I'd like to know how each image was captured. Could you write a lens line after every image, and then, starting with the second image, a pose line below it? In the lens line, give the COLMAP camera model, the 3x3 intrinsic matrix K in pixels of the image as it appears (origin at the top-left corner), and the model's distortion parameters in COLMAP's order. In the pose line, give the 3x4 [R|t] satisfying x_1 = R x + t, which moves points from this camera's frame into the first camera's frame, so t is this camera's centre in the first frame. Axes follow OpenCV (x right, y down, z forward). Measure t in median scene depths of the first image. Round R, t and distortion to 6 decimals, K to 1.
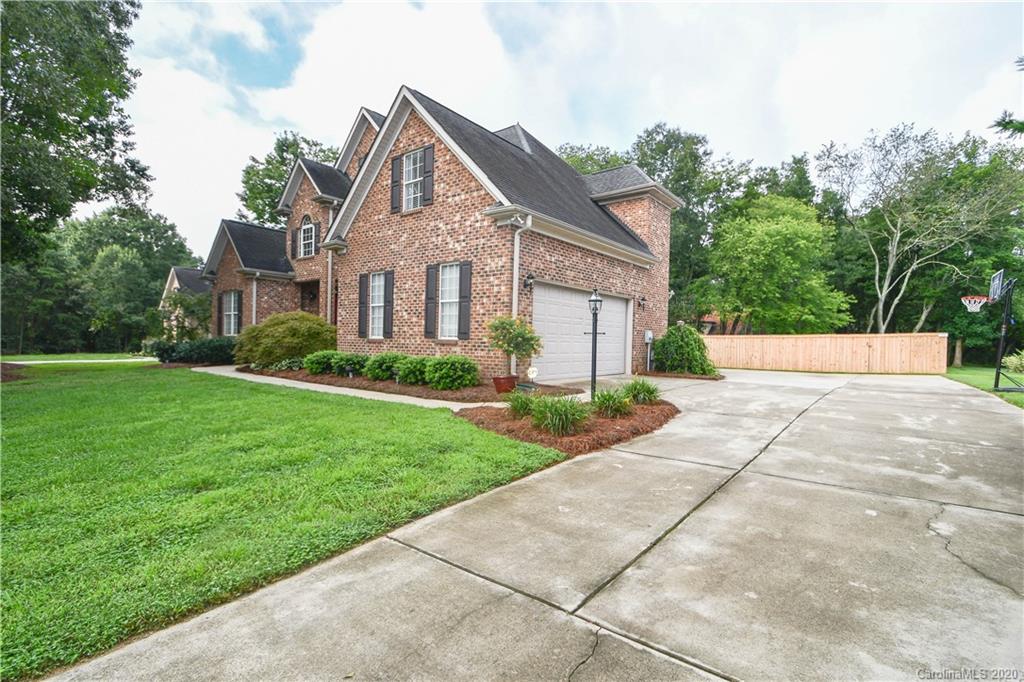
lens RADIAL K [[471.6, 0, 511.9], [0, 471.6, 341.6], [0, 0, 1]] dist [0.001637, 0.000083]
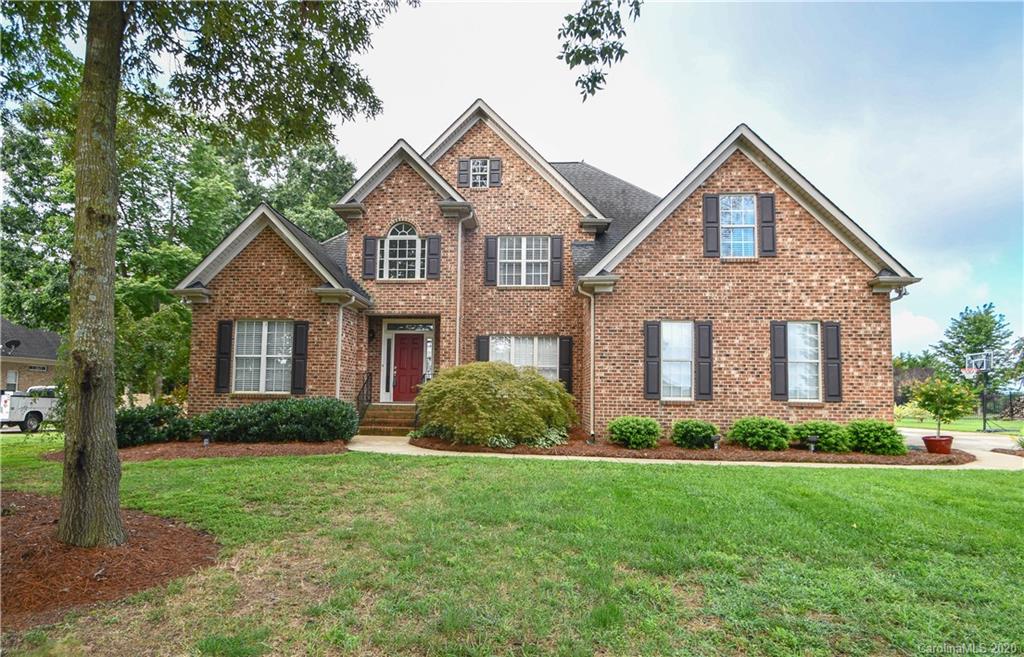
lens RADIAL K [[538.3, 0, 513.4], [0, 538.3, 356.0], [0, 0, 1]] dist [-0.006294, -0.000359]
pose [[0.833900, 0.036798, 0.550688, -1.183341], [0.000127, 0.997762, -0.066865, -0.023770], [-0.551916, 0.055829, 0.832029, 0.410730]]
